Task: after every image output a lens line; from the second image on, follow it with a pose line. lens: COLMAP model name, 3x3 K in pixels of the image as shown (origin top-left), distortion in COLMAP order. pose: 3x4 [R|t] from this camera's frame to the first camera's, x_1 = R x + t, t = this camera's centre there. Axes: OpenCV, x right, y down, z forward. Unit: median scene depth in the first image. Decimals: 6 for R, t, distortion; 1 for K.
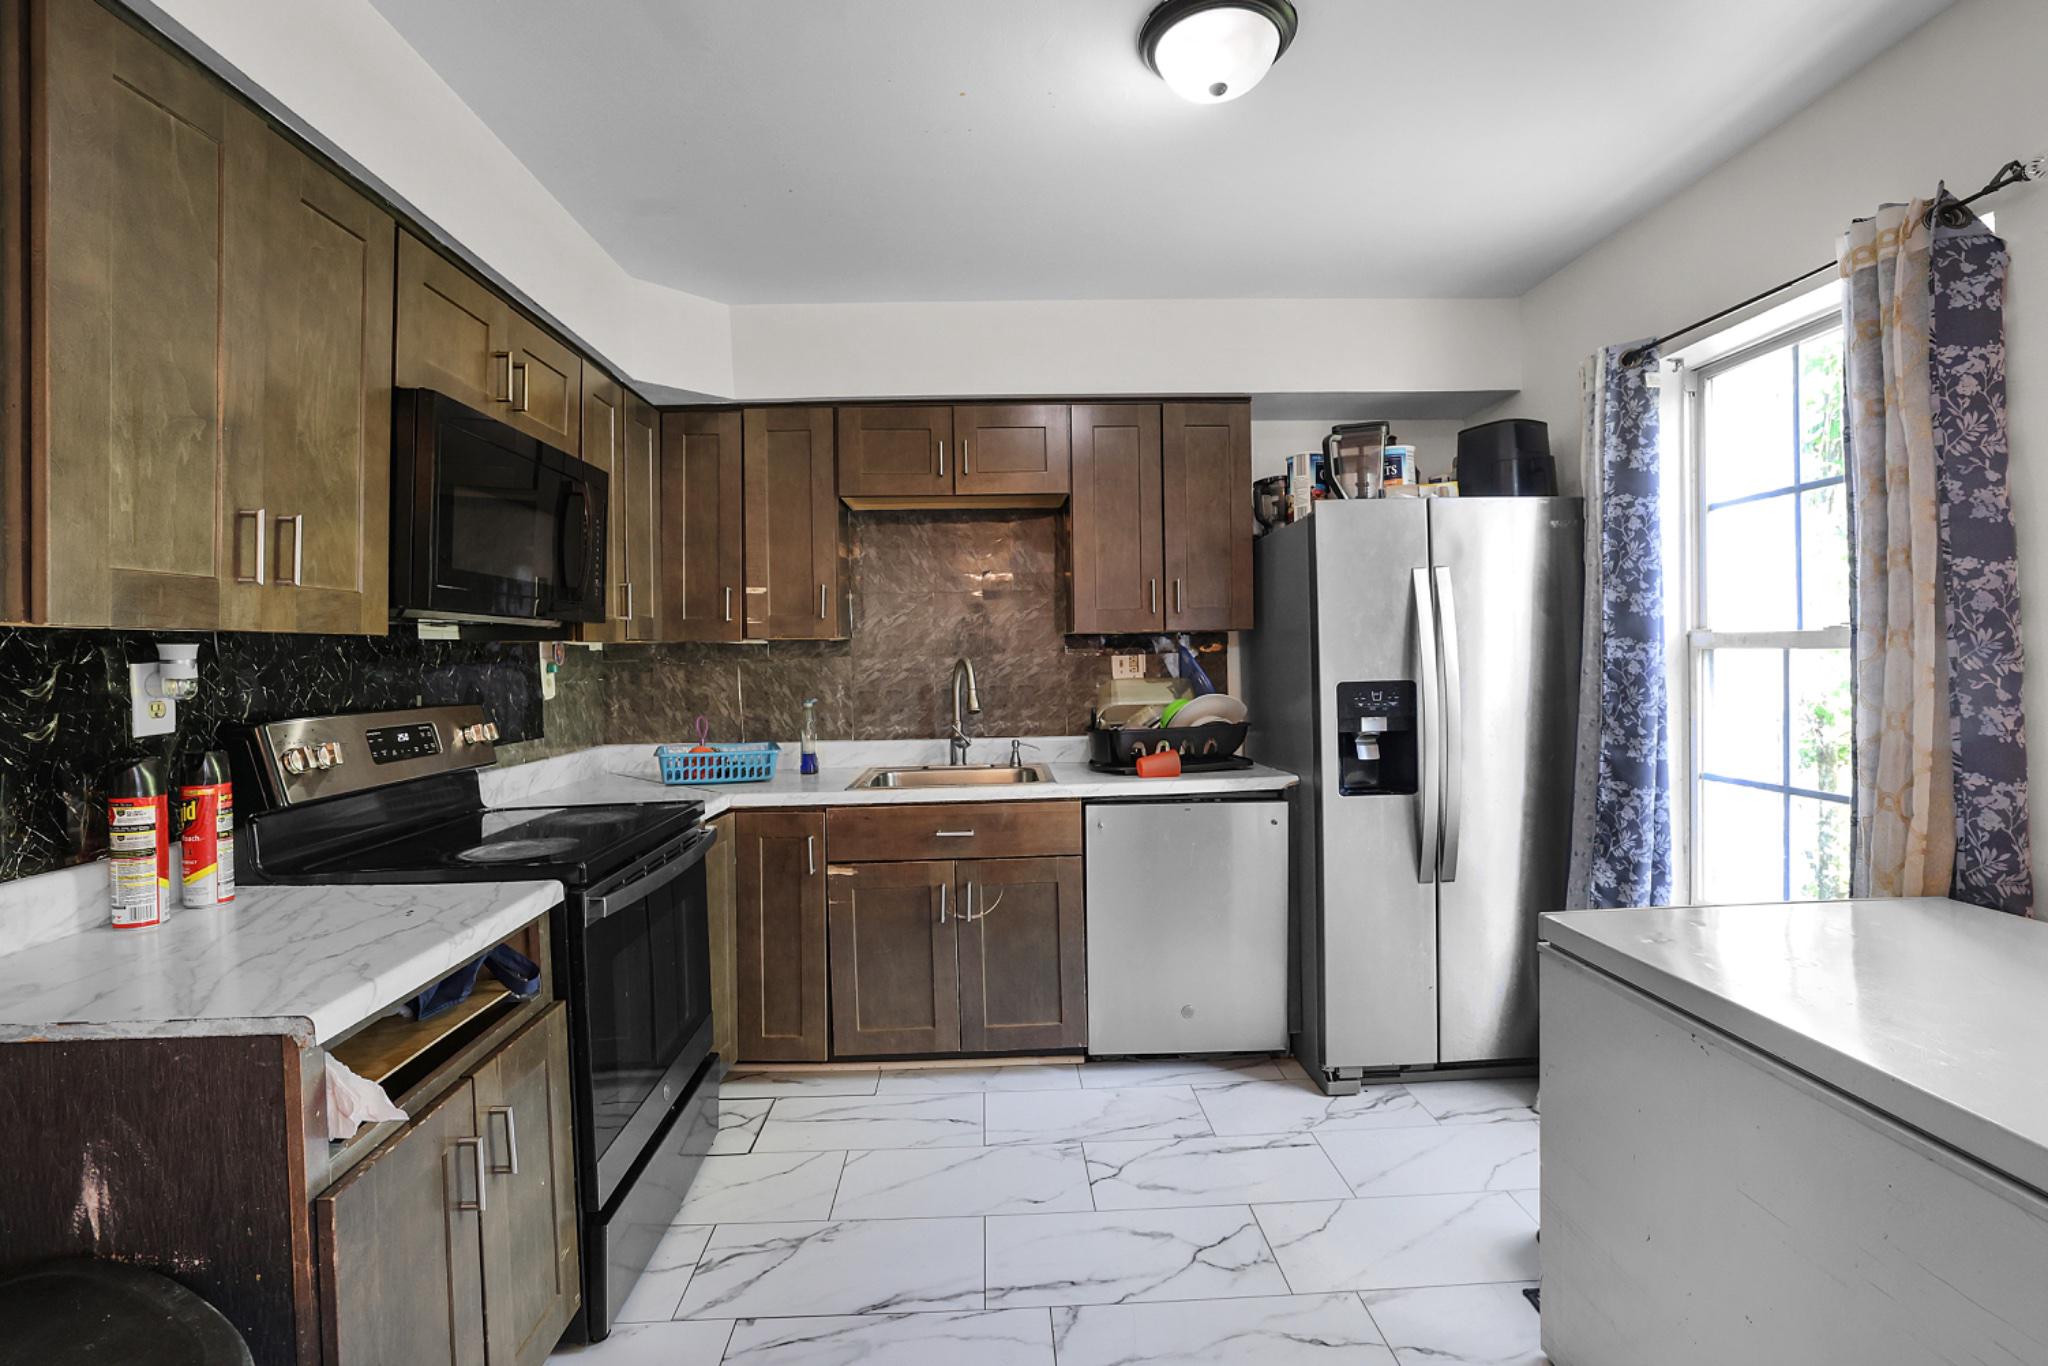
lens RADIAL K [[905.8, 0, 1021.1], [0, 905.8, 667.5], [0, 0, 1]] dist [-0.016164, 0.001696]
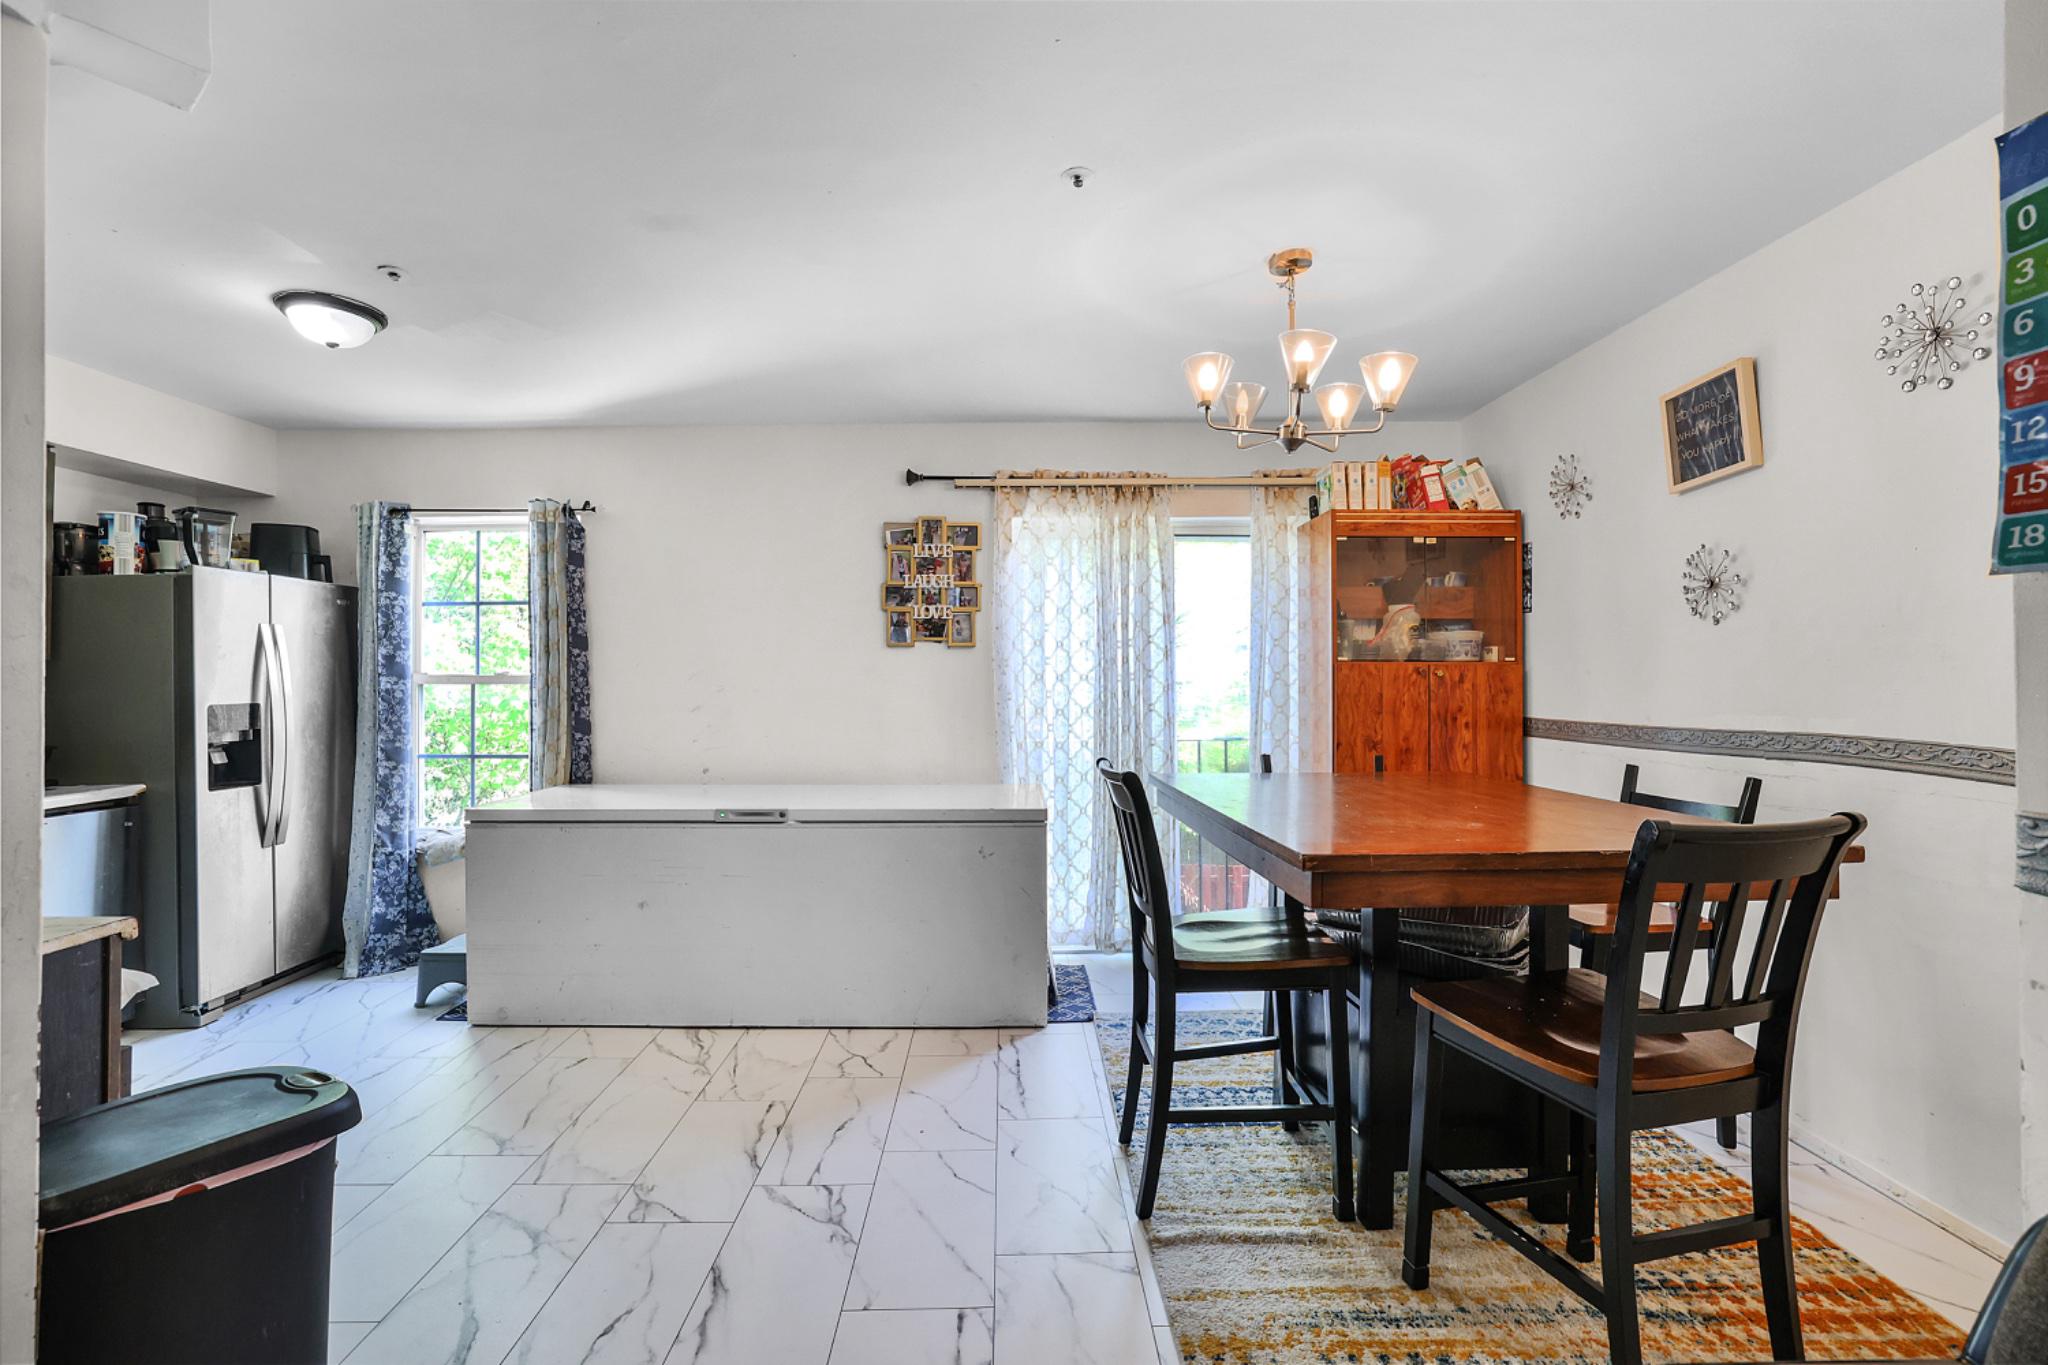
lens RADIAL K [[905.8, 0, 1017.8], [0, 905.8, 681.1], [0, 0, 1]] dist [-0.016164, 0.001696]
pose [[0.040707, 0.014272, 0.999069, -0.966236], [0.012977, 0.999806, -0.014811, 0.015920], [-0.999087, 0.013568, 0.040514, -0.244236]]
